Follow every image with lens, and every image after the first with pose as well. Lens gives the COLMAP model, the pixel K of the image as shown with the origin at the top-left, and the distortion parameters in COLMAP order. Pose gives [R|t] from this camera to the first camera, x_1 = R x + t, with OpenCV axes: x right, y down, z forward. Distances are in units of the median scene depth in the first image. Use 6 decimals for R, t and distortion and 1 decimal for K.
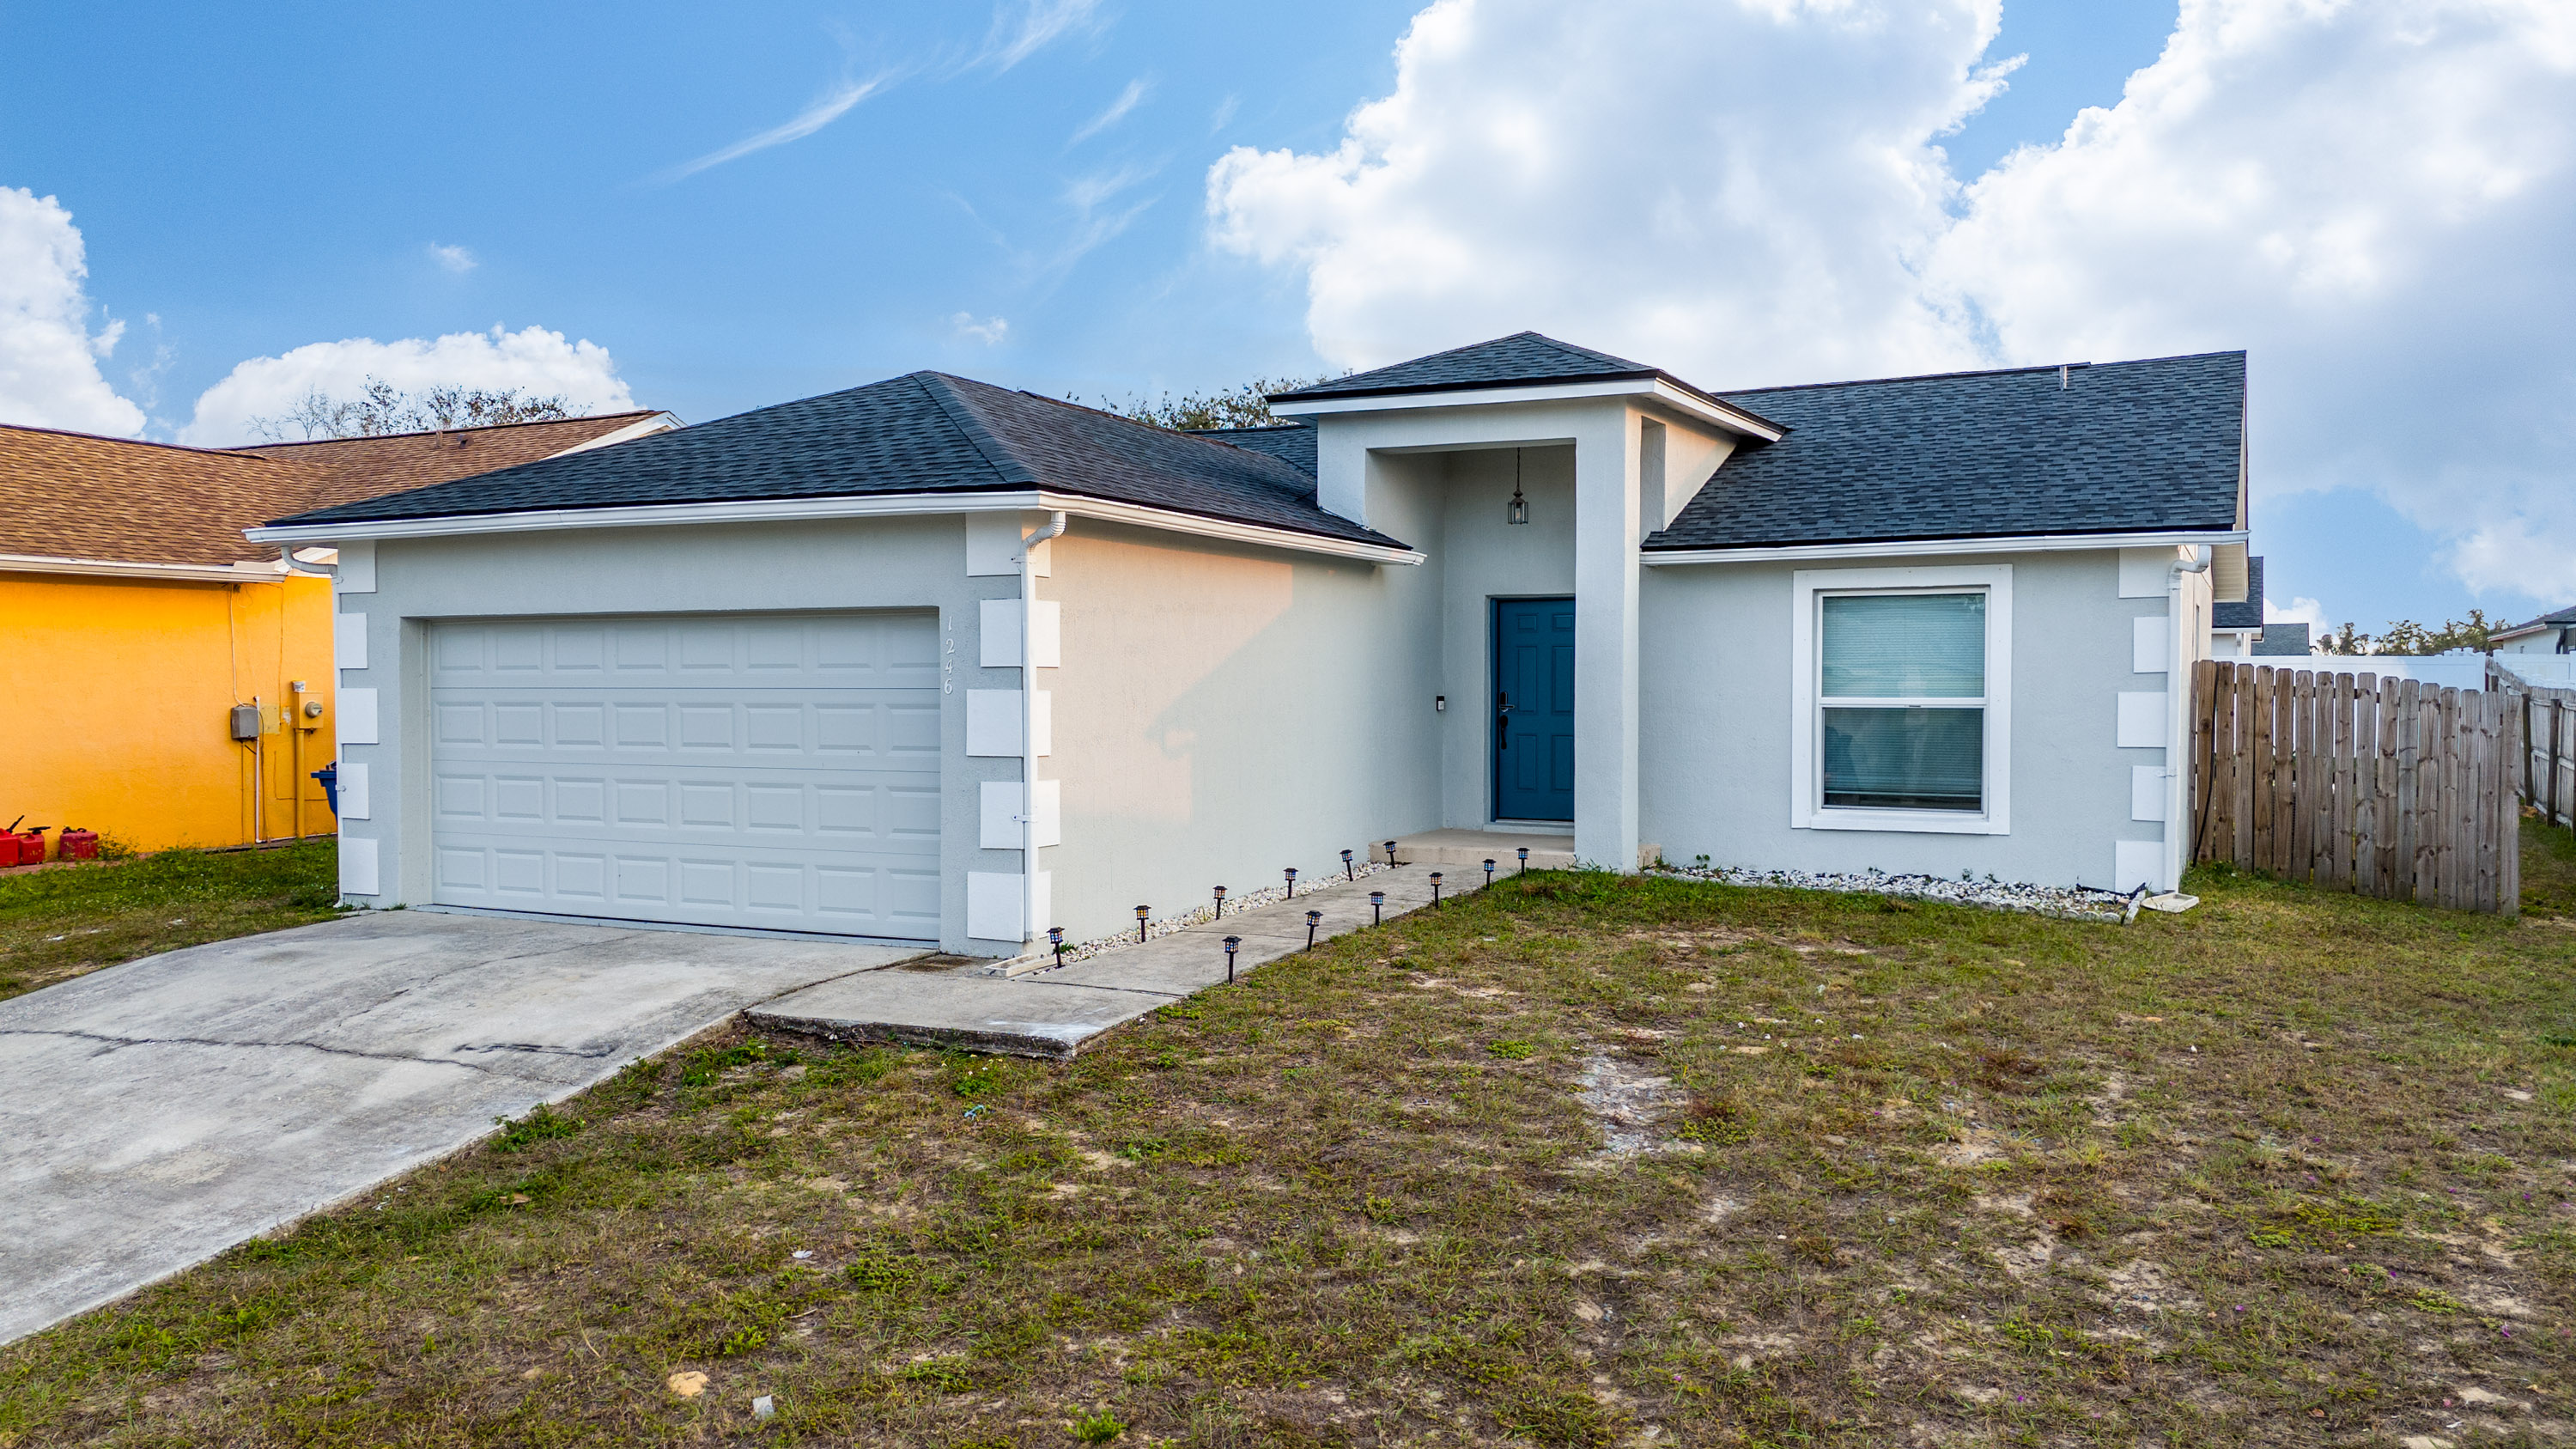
lens RADIAL K [[1900.0, 0, 1288.5], [0, 1900.0, 724.7], [0, 0, 1]] dist [0.044220, -0.013675]
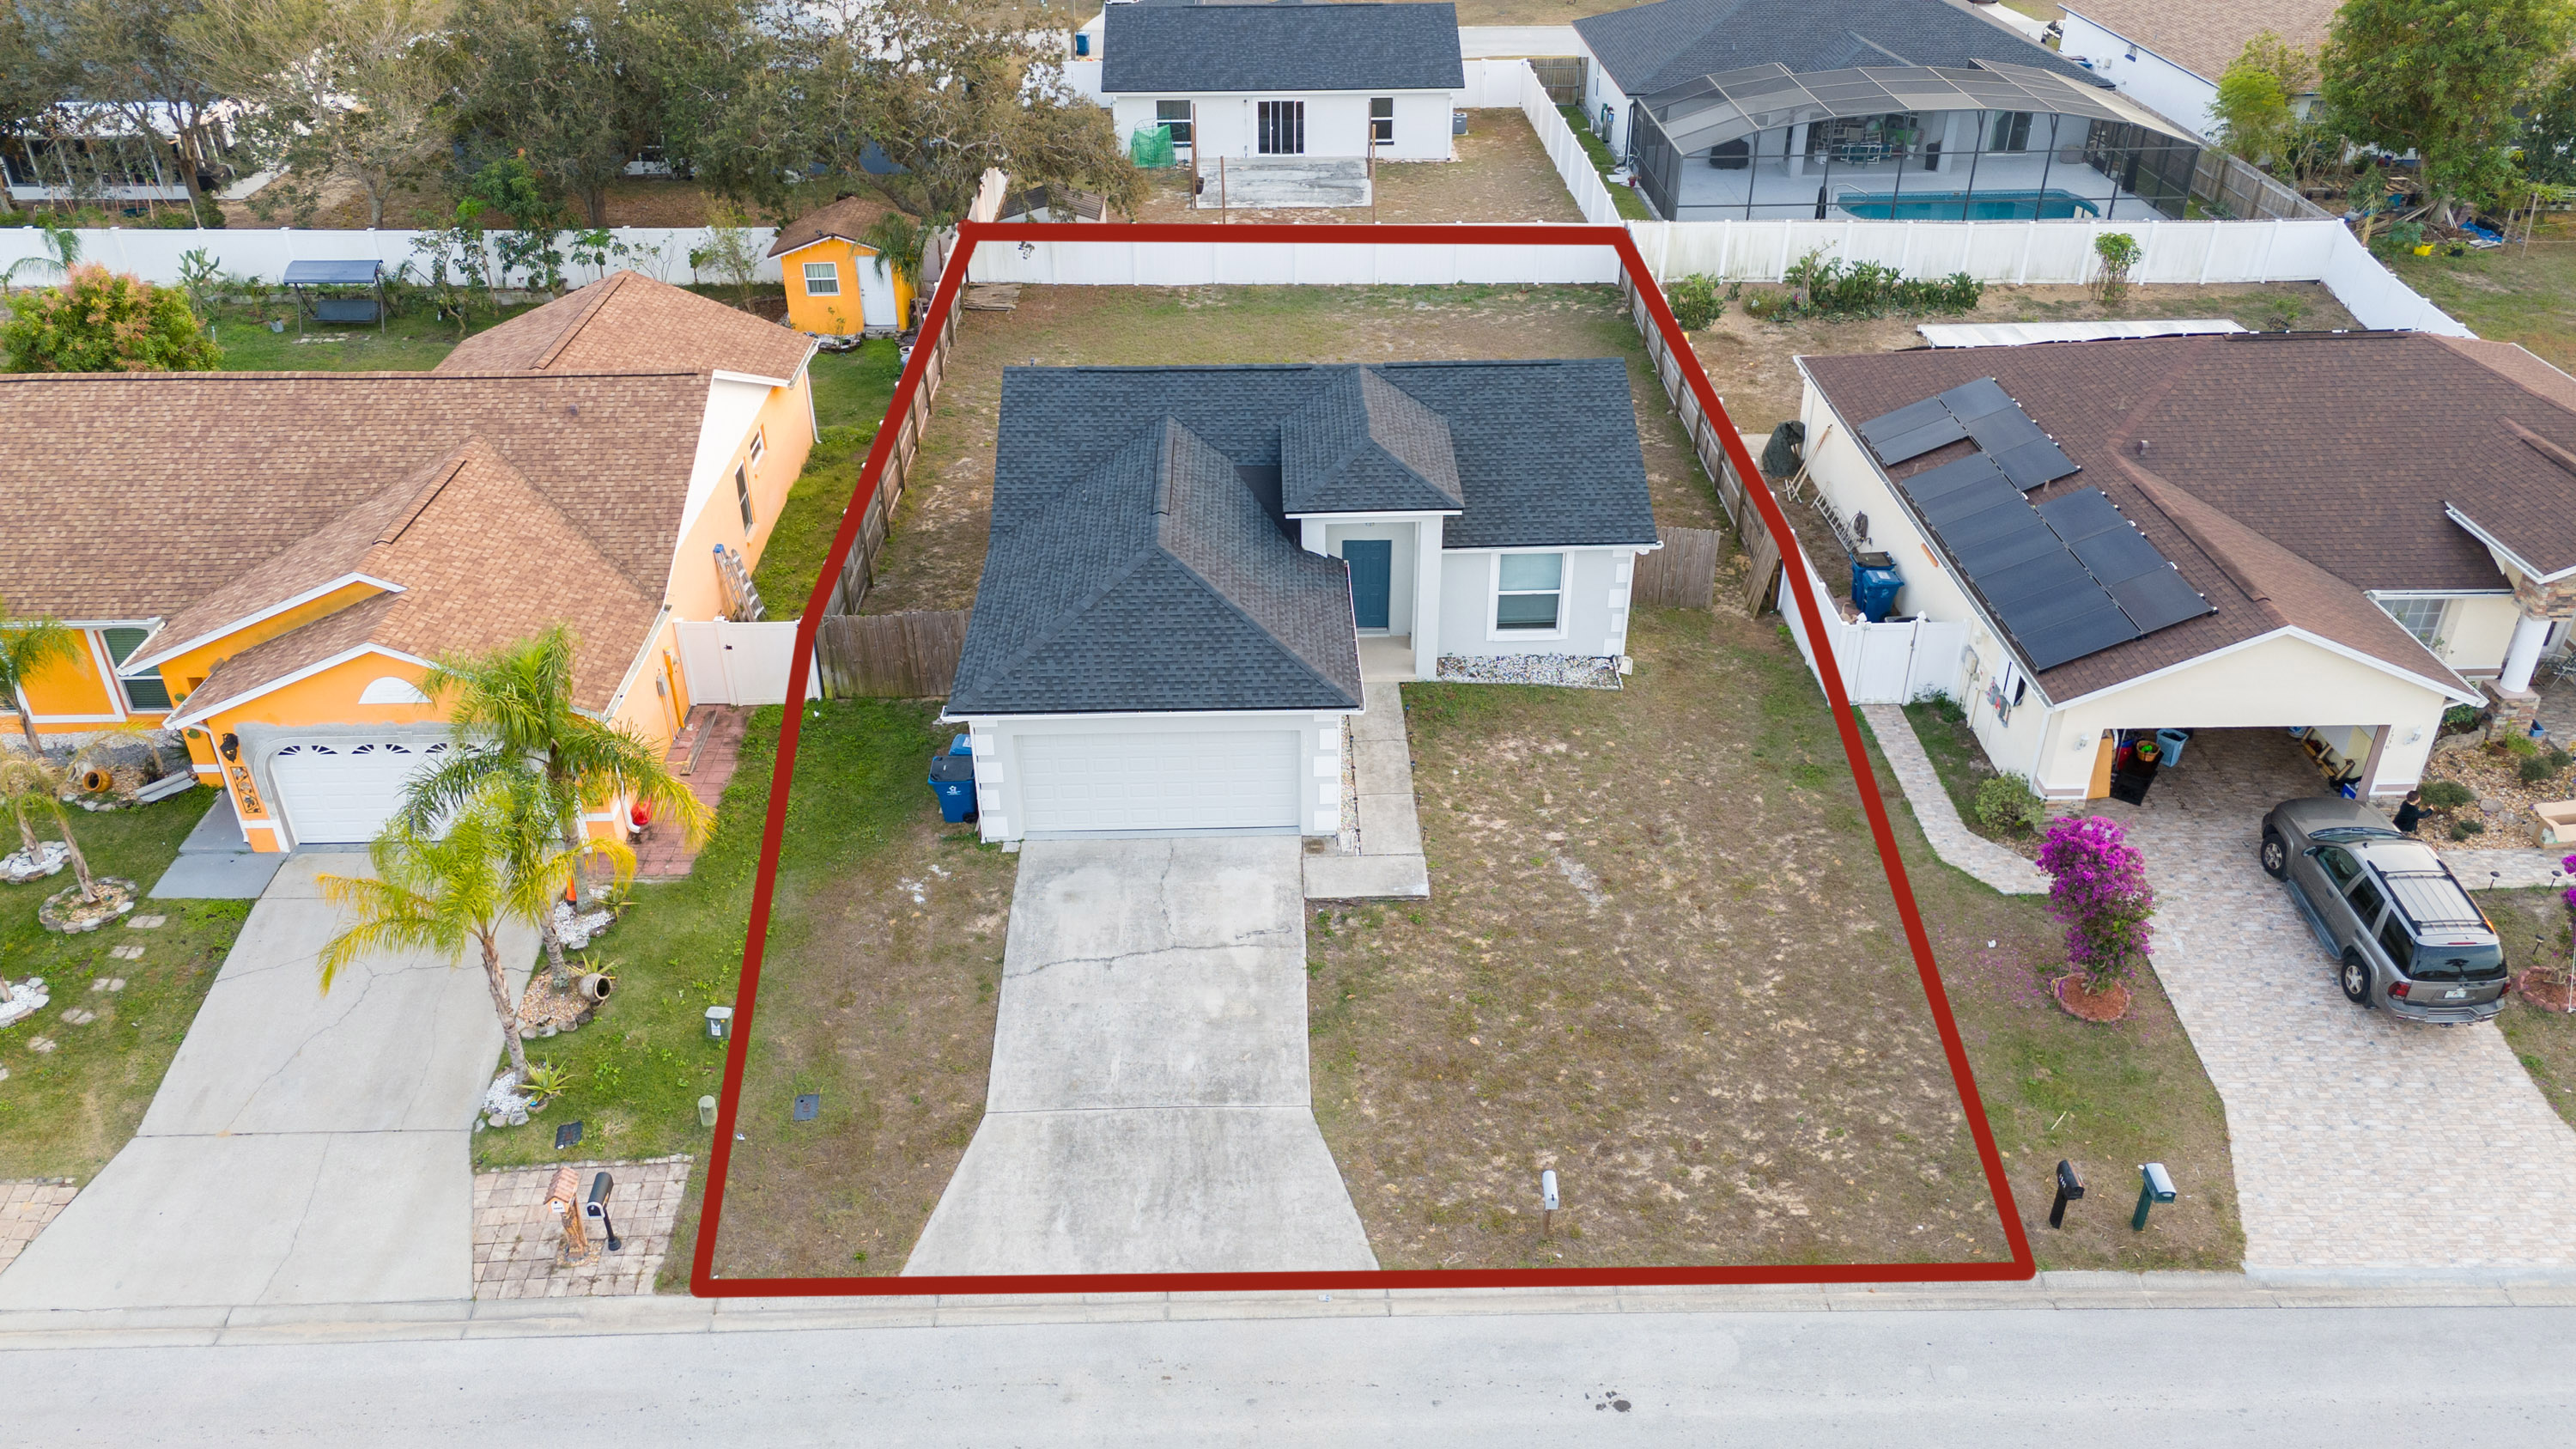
lens RADIAL K [[1900.0, 0, 1291.6], [0, 1900.0, 723.4], [0, 0, 1]] dist [0.044220, -0.013675]
pose [[0.875791, -0.252823, 0.411183, -1.075781], [0.013100, 0.863990, 0.503338, -1.181323], [-0.482513, -0.435432, 0.759987, -0.869170]]
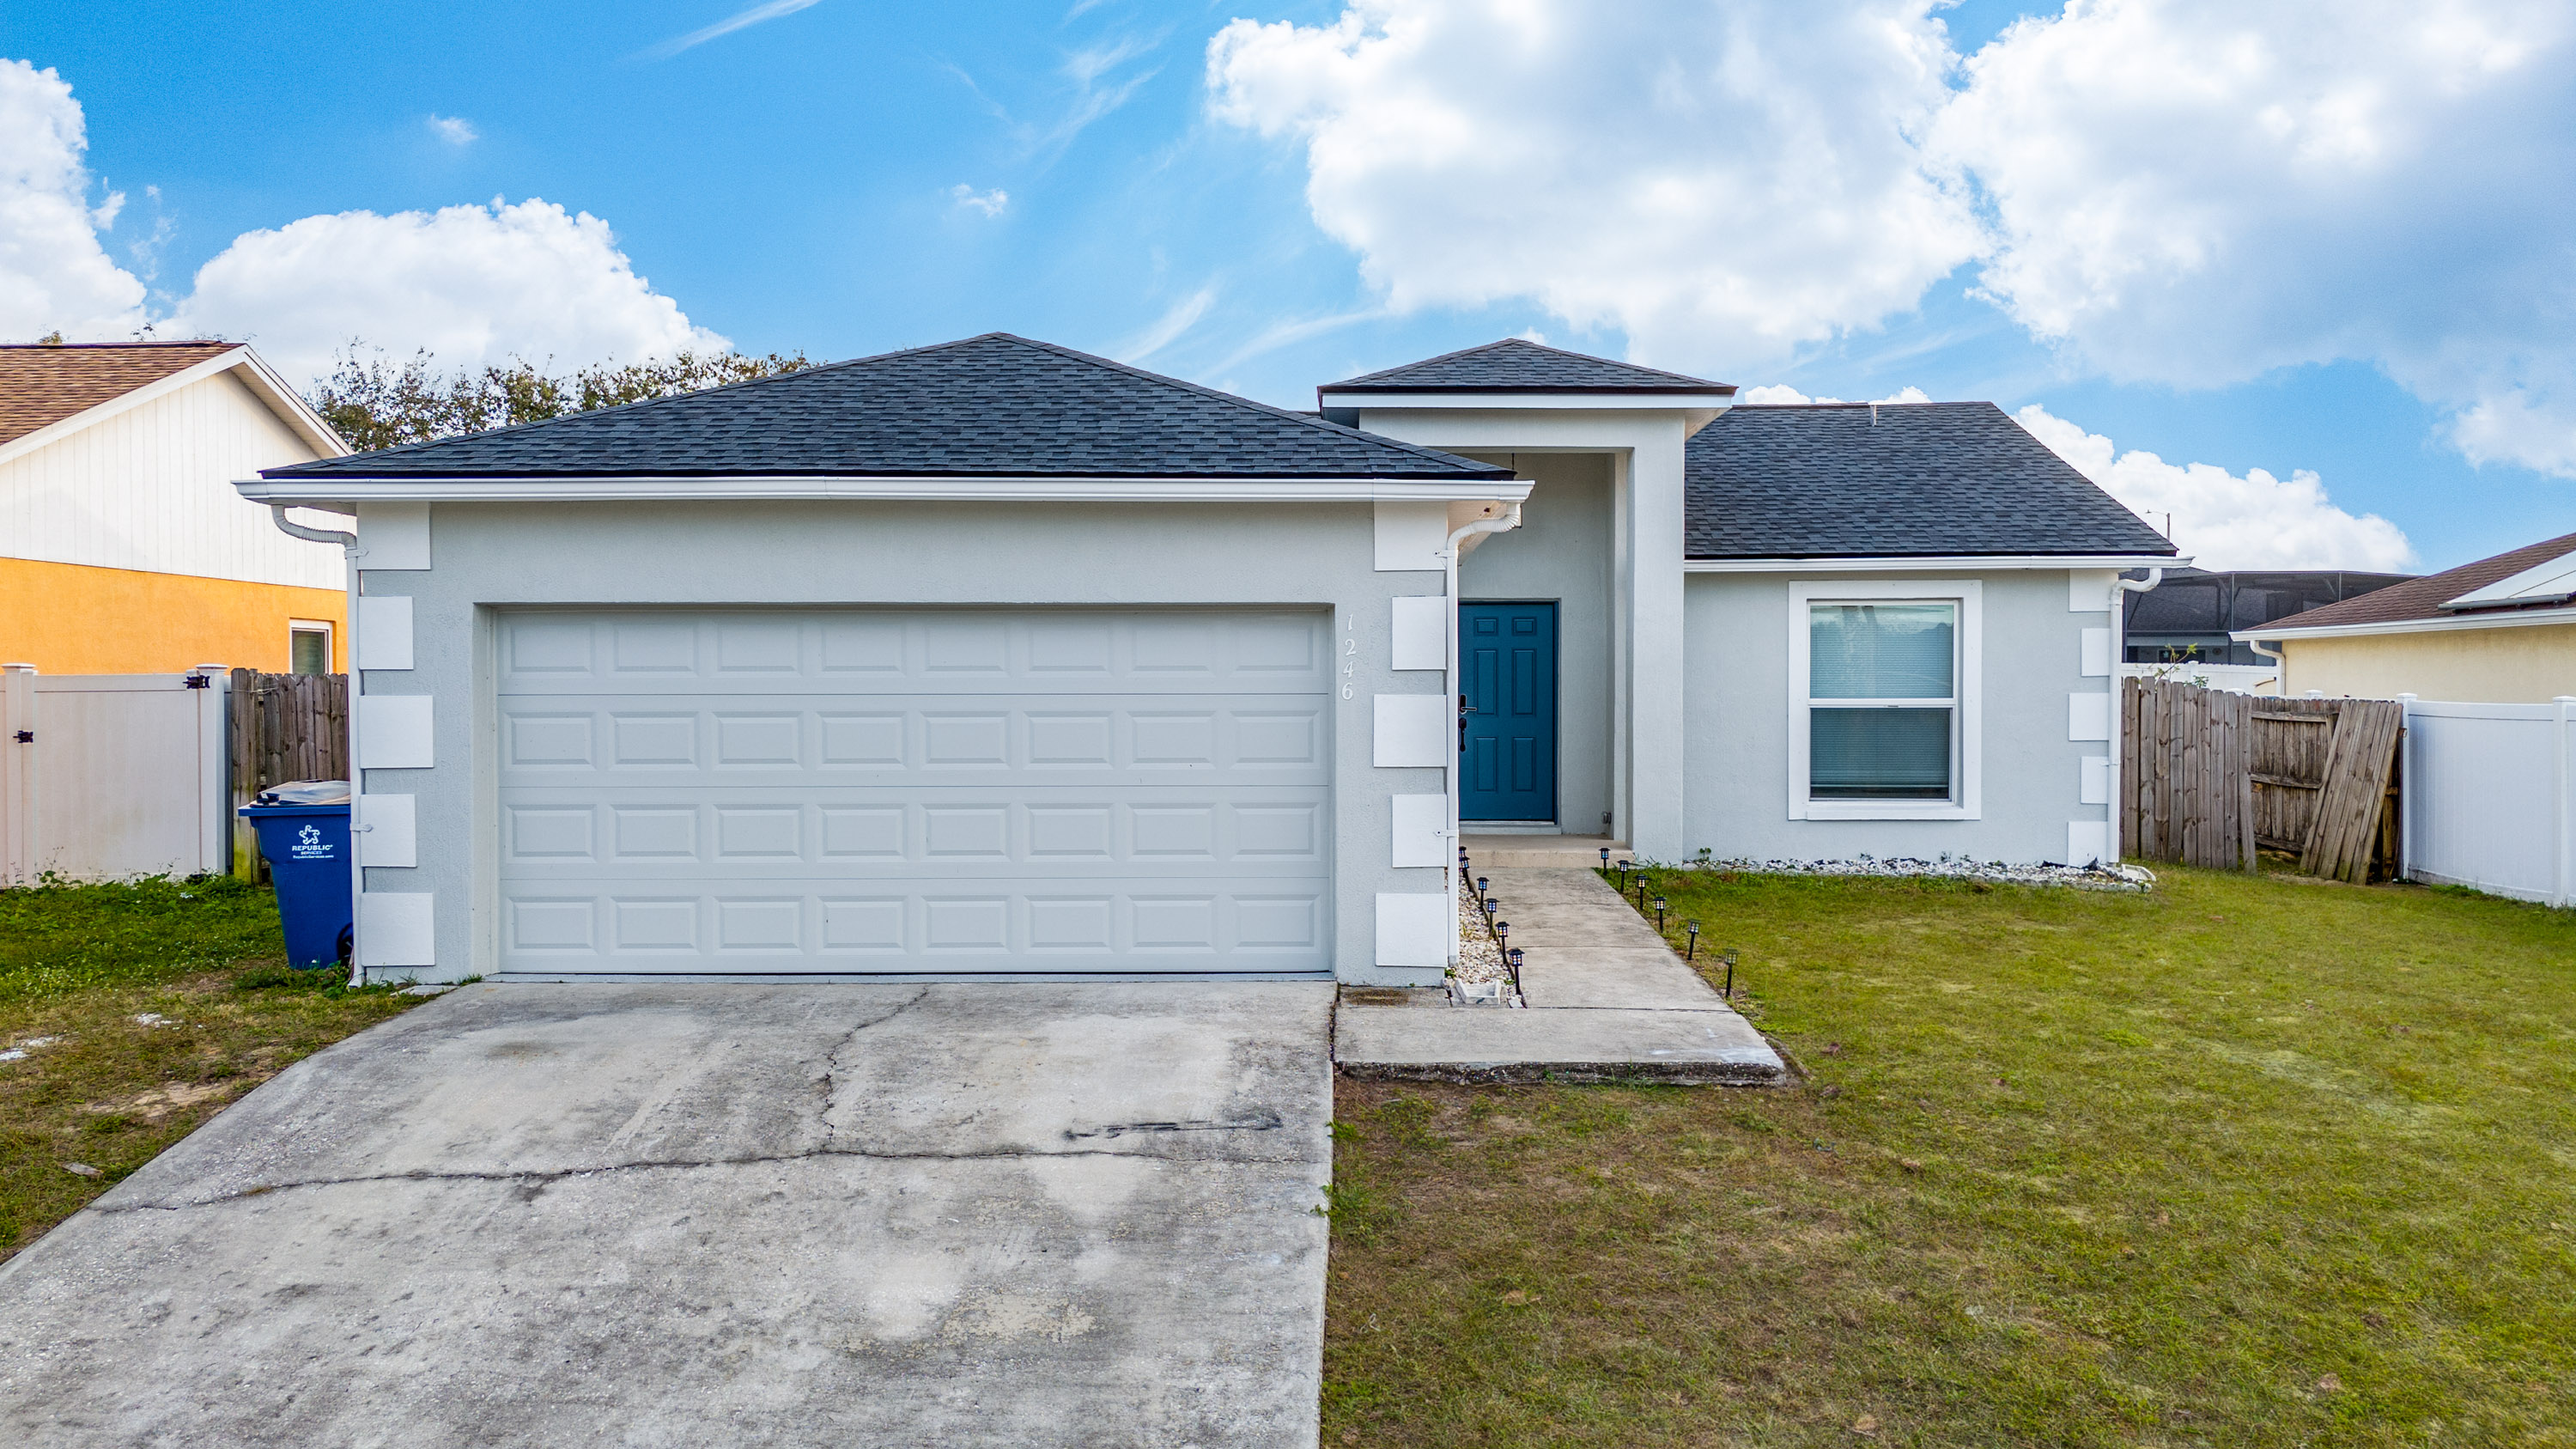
lens RADIAL K [[1900.0, 0, 1286.3], [0, 1900.0, 718.5], [0, 0, 1]] dist [0.044220, -0.013675]
pose [[0.902730, -0.009053, 0.430112, -0.486795], [0.010537, 0.999944, -0.001069, -0.005280], [-0.430079, 0.005497, 0.902775, 0.157816]]
